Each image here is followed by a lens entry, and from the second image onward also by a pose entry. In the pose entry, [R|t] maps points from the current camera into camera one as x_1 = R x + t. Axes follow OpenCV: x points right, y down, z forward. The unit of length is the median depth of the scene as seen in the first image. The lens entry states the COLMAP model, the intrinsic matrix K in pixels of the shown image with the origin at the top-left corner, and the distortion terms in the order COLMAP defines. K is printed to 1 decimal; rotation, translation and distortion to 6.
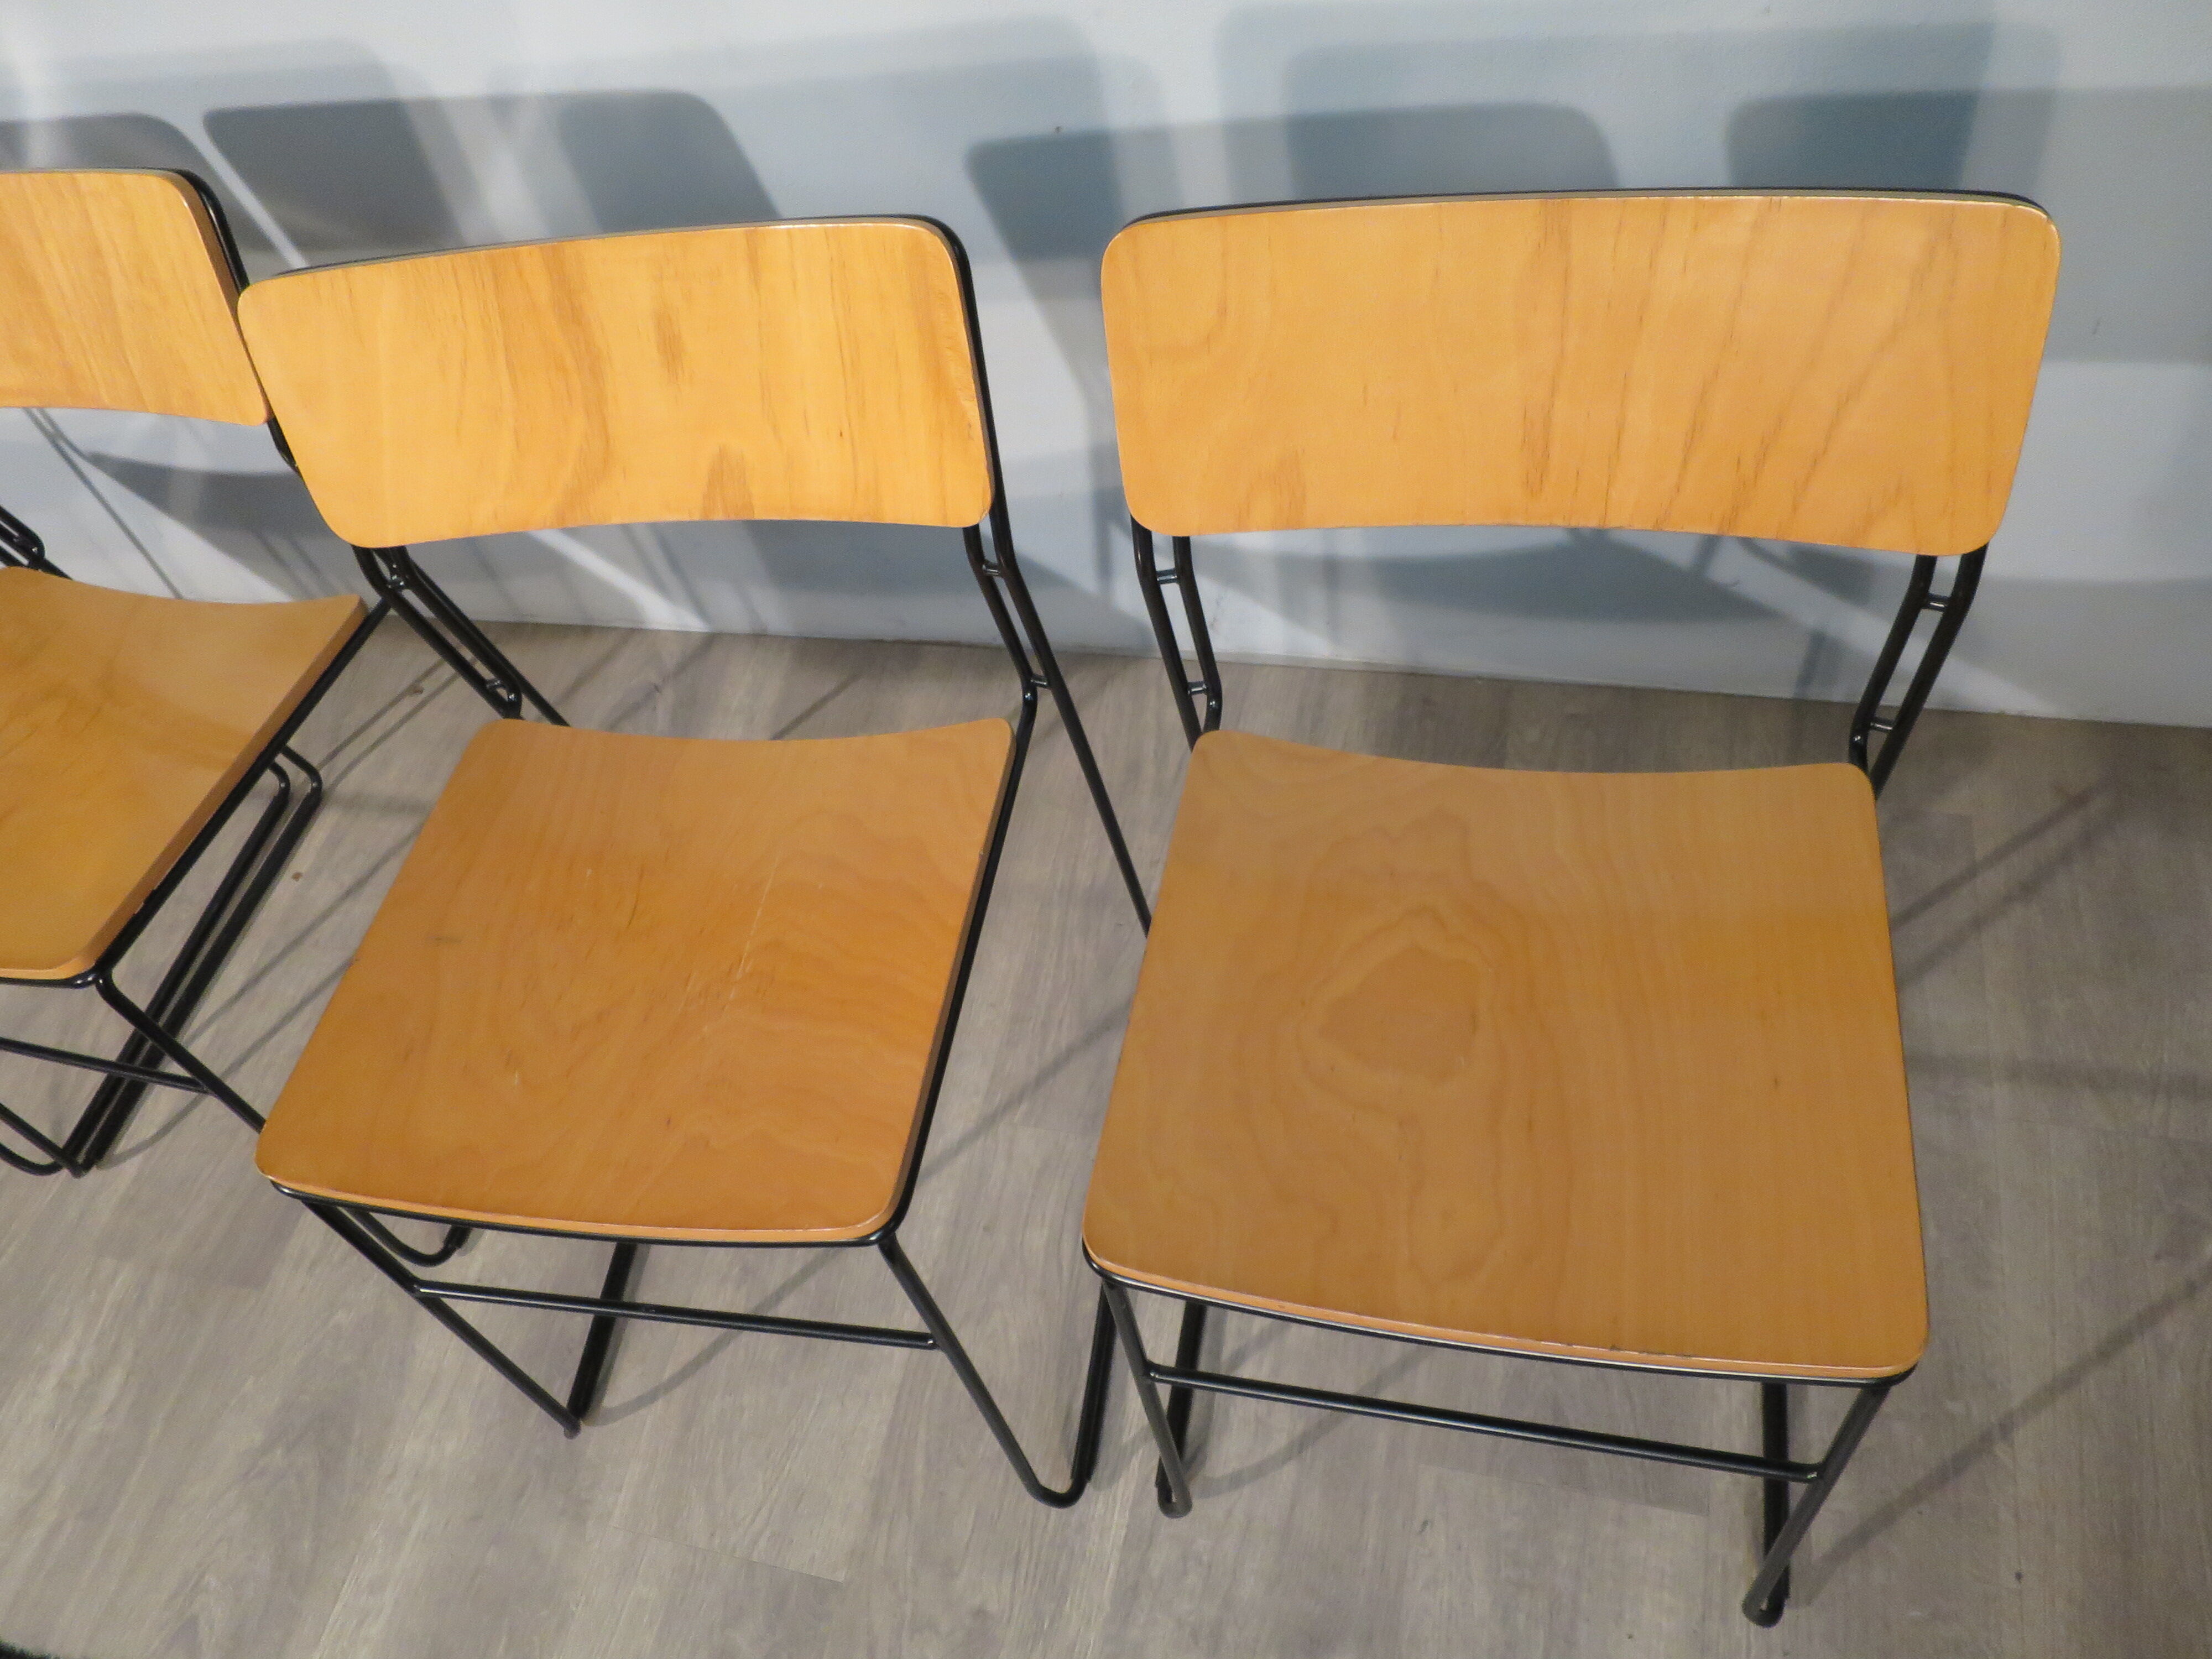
lens RADIAL K [[1602.4, 0, 1101.3], [0, 1602.4, 837.4], [0, 0, 1]] dist [-0.046301, 0.012672]
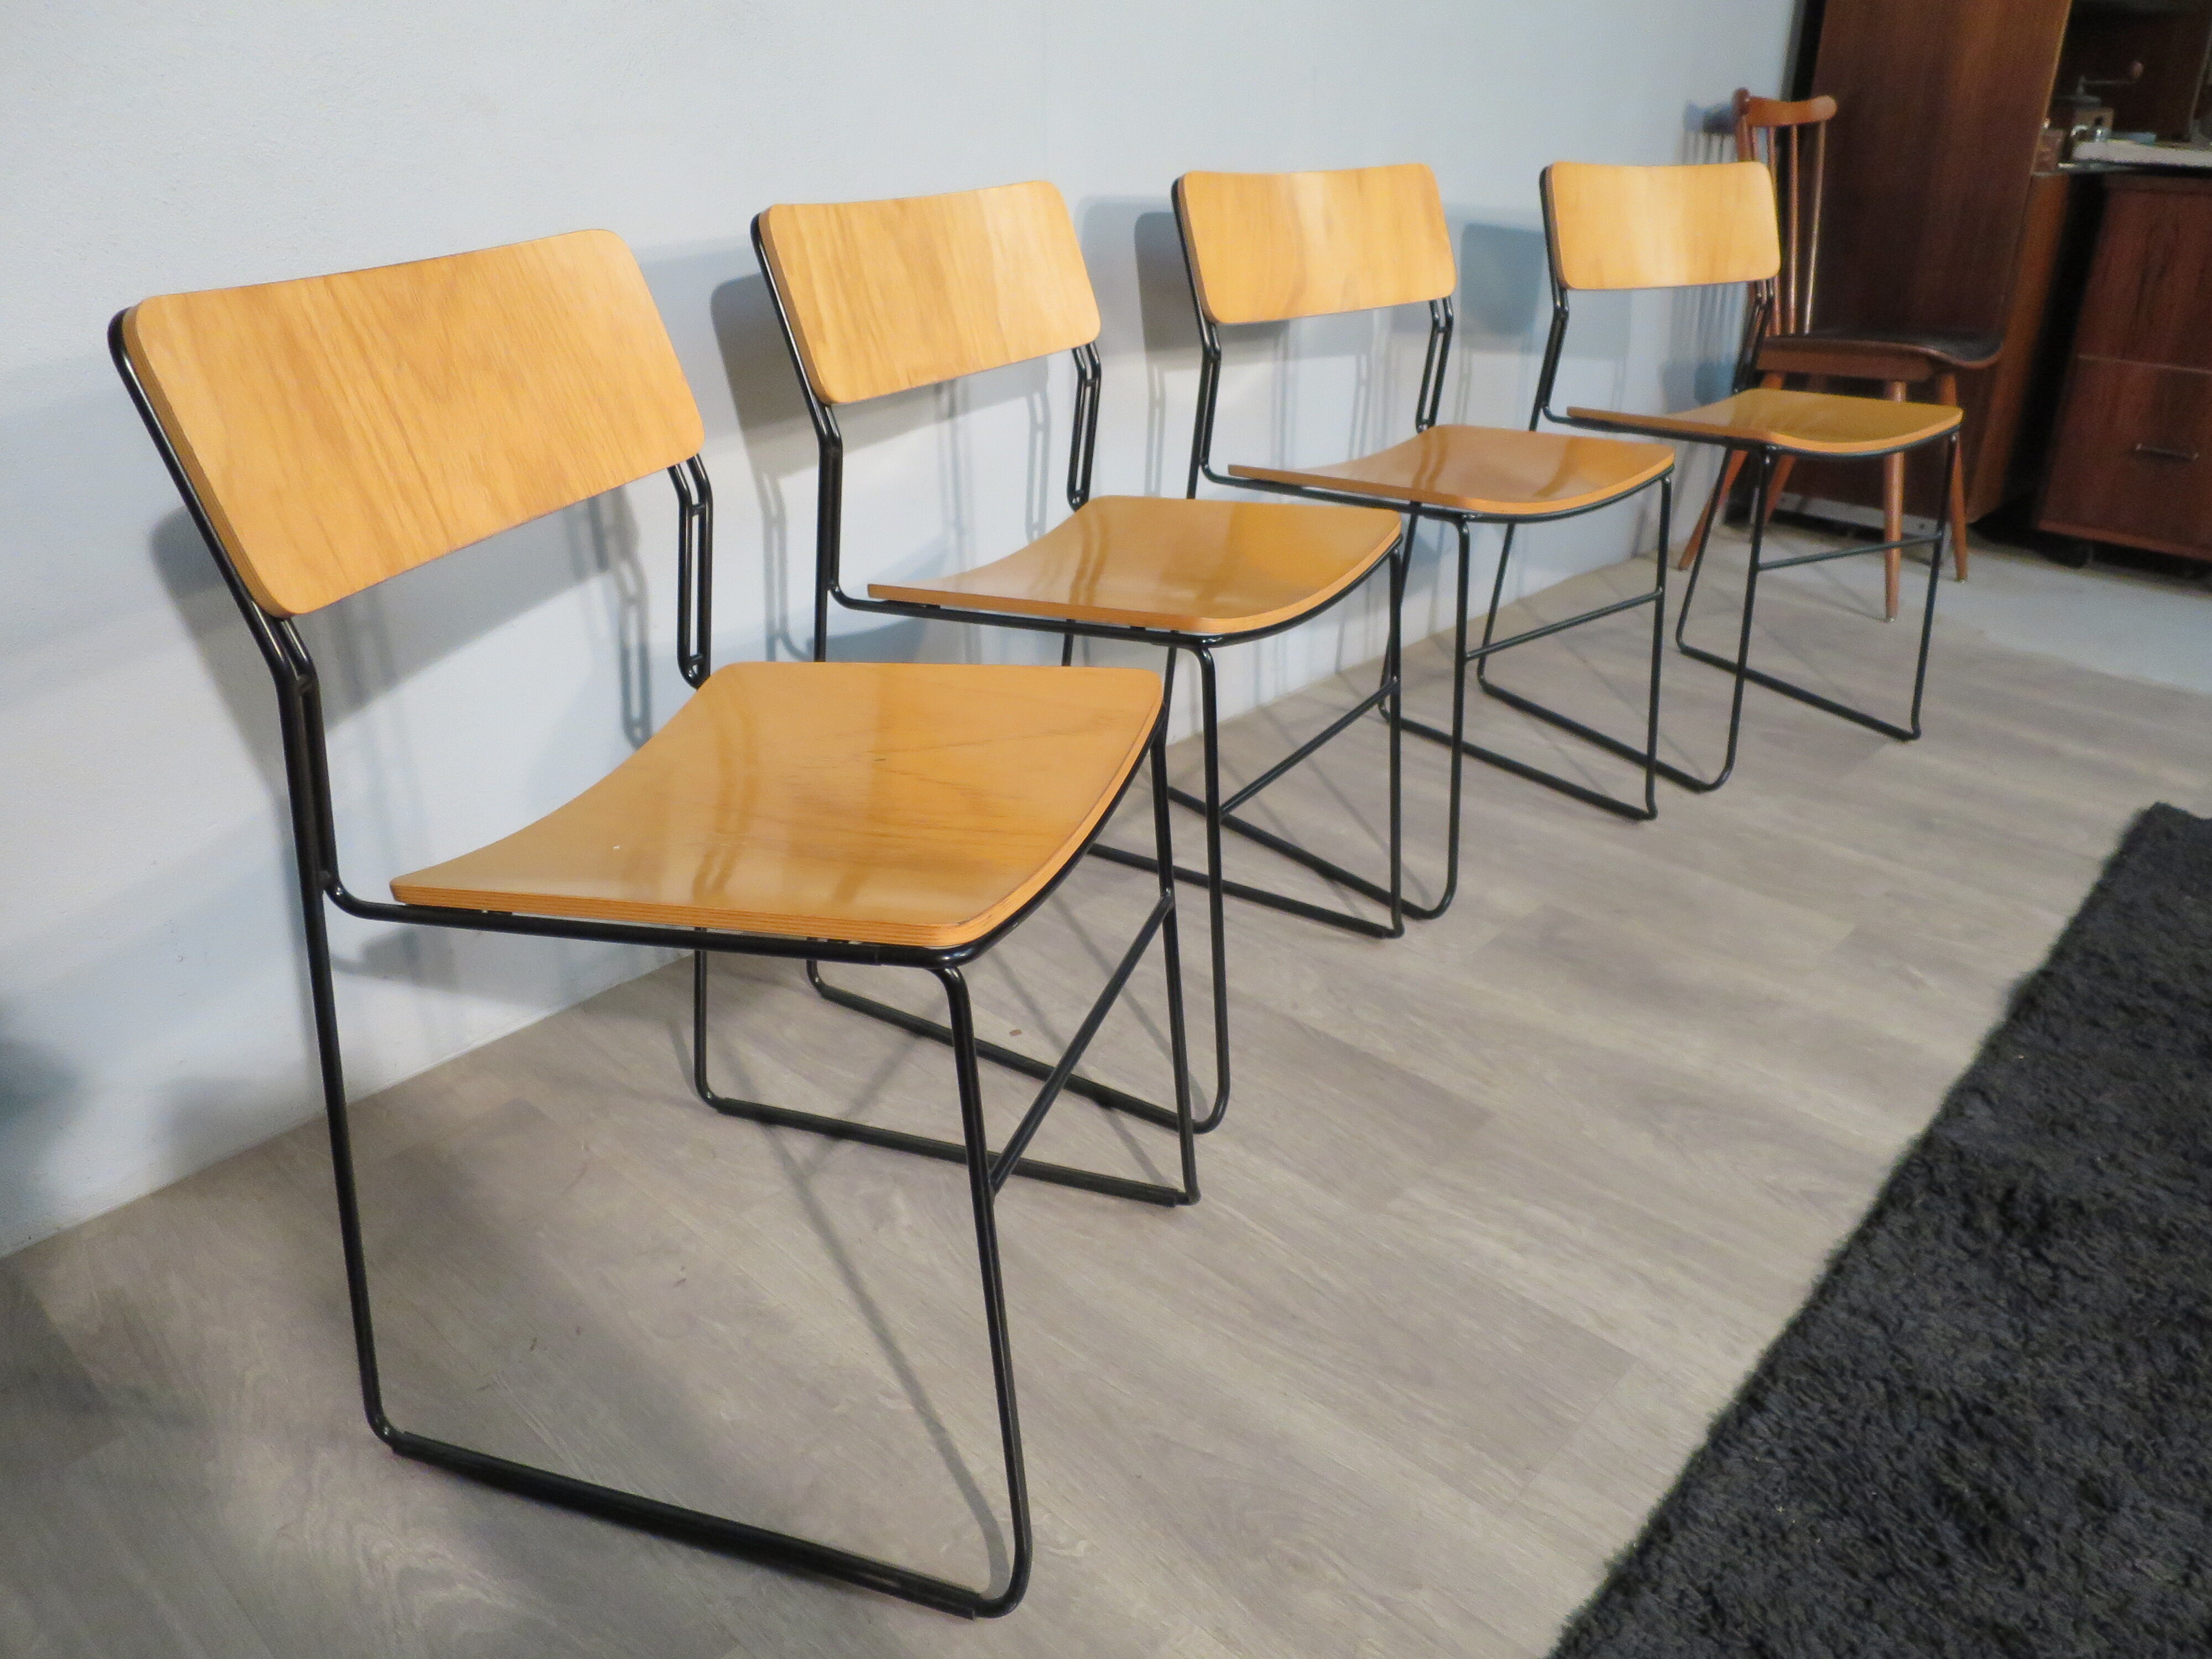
lens RADIAL K [[1602.4, 0, 1104.5], [0, 1602.4, 823.9], [0, 0, 1]] dist [-0.046301, 0.012672]
pose [[0.480566, -0.204939, 0.852676, -1.643778], [0.659145, 0.725736, -0.197064, 0.202850], [-0.578432, 0.656740, 0.483849, 0.561834]]
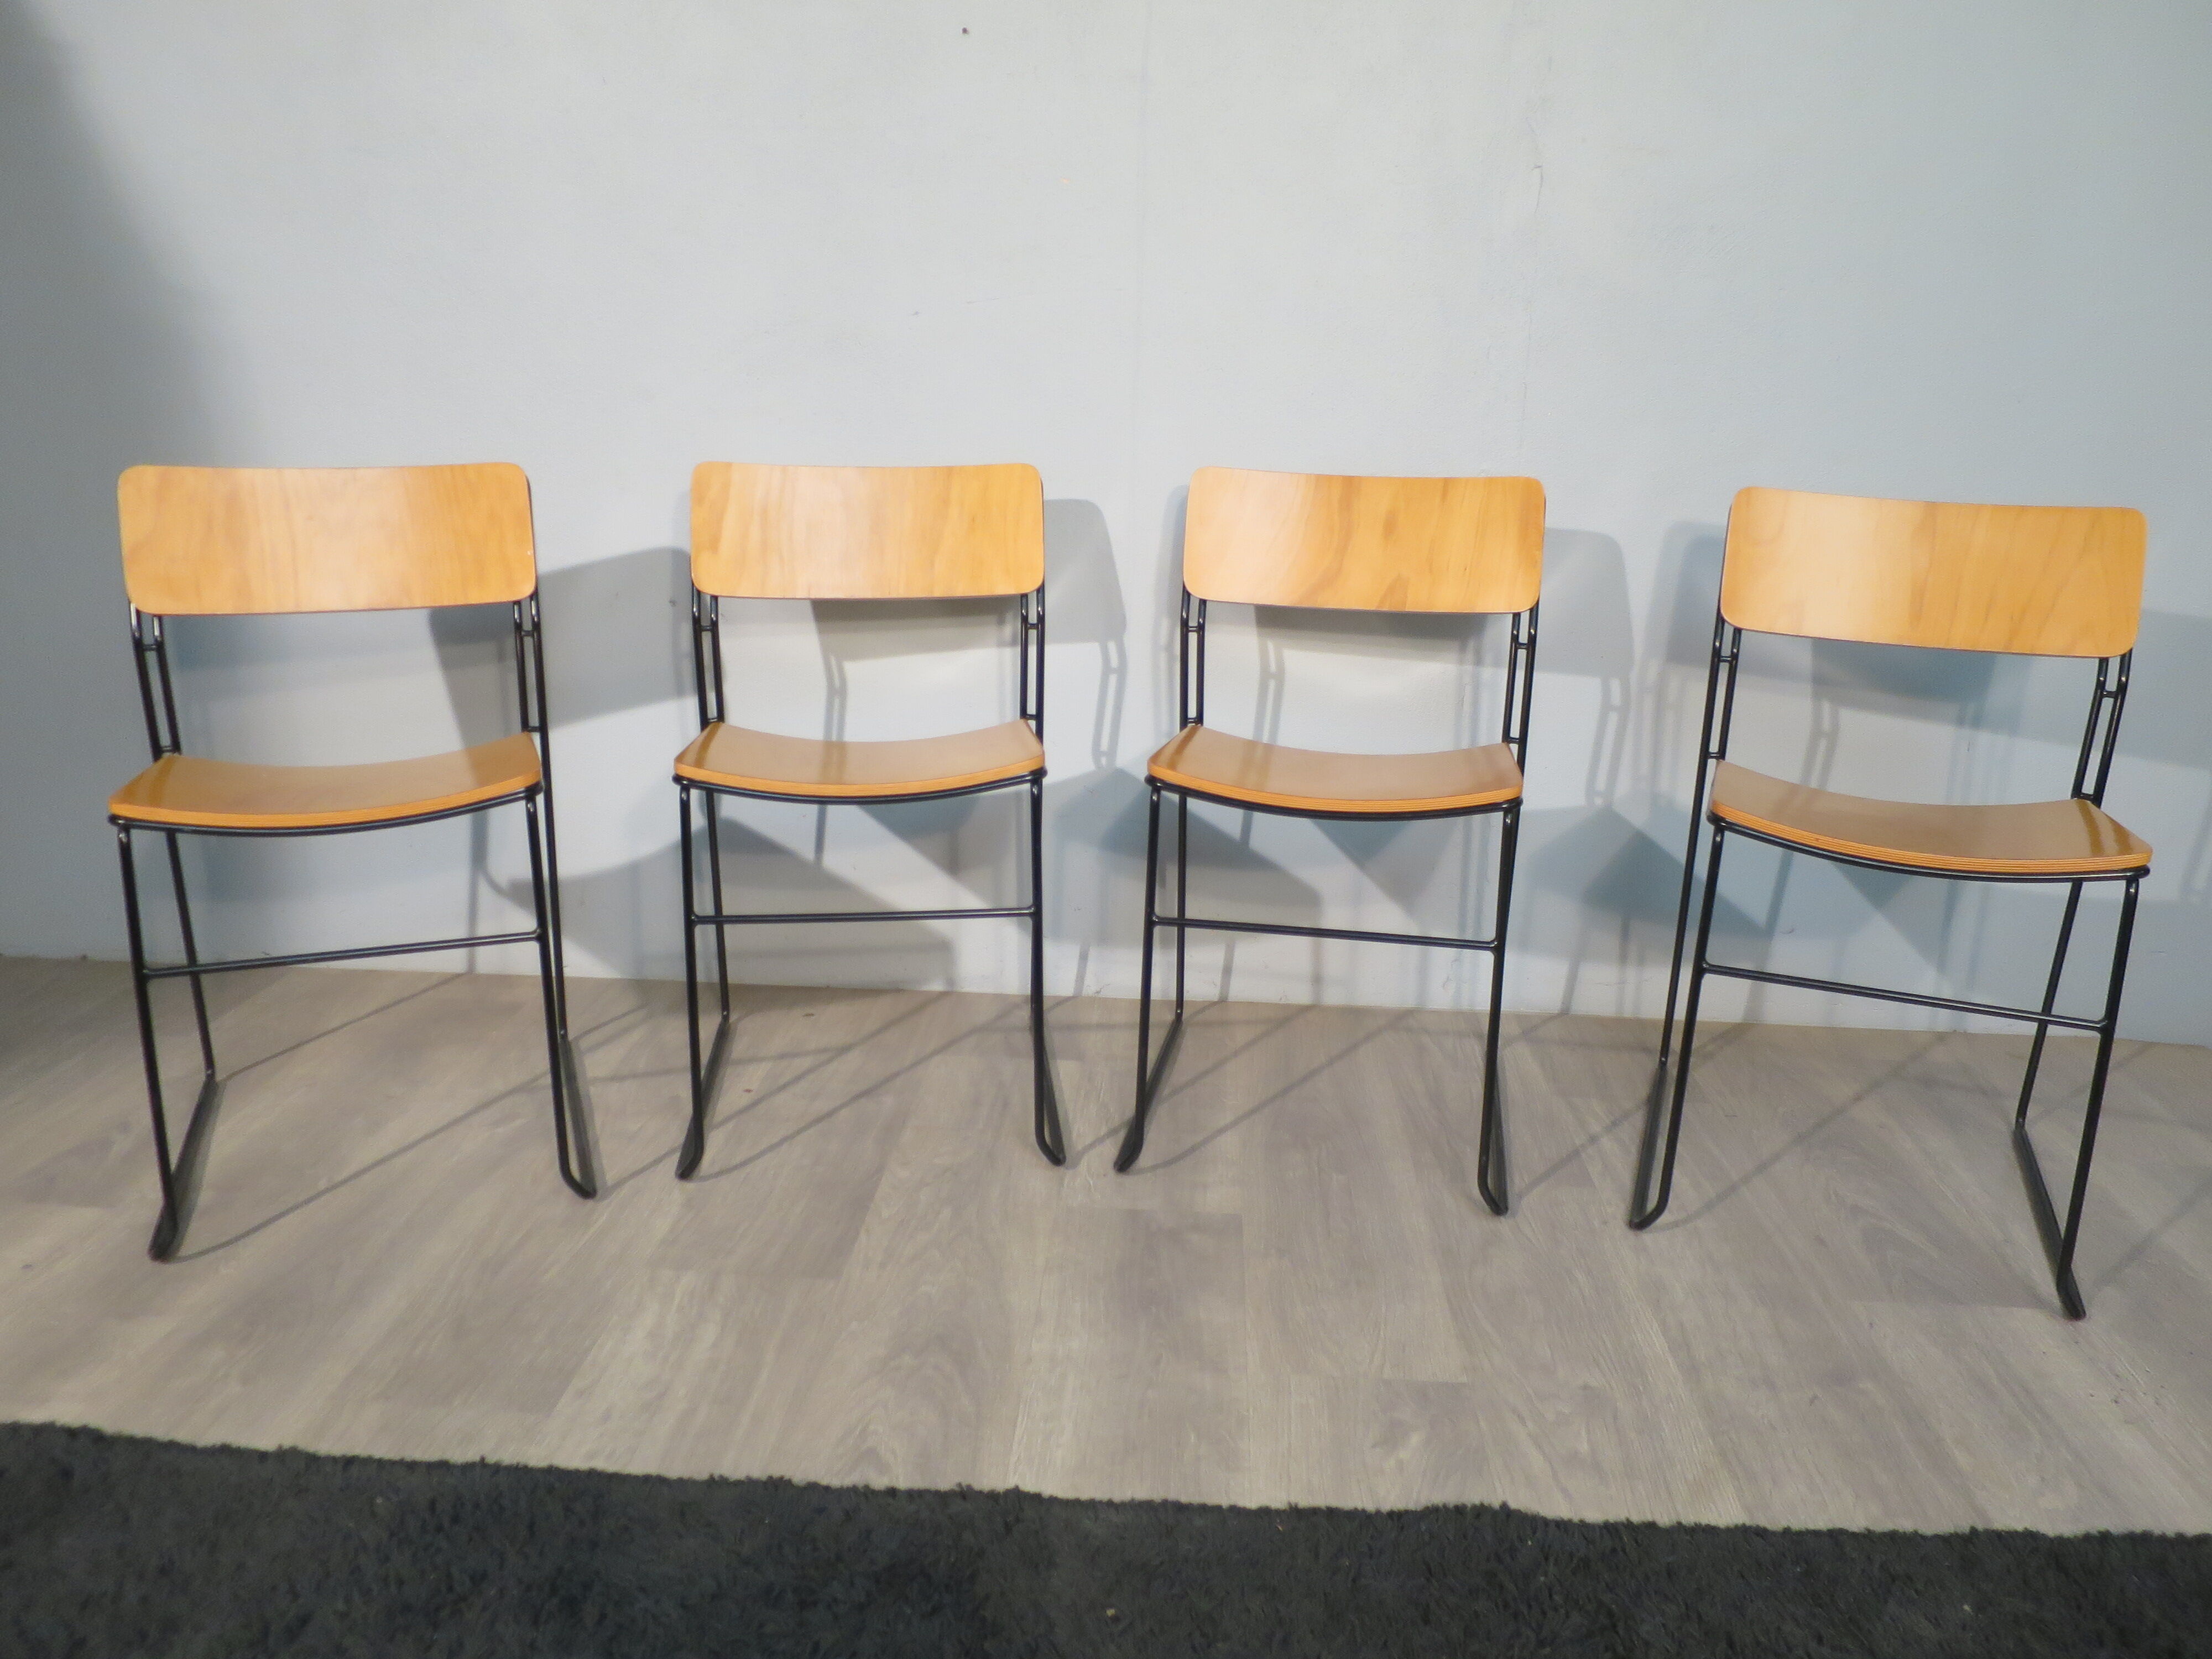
lens RADIAL K [[1602.4, 0, 1106.7], [0, 1602.4, 825.9], [0, 0, 1]] dist [-0.046301, 0.012672]
pose [[0.966591, 0.141430, 0.213776, -0.692160], [0.029682, 0.766634, -0.641398, 0.842306], [-0.254601, 0.626315, 0.736823, -0.095615]]
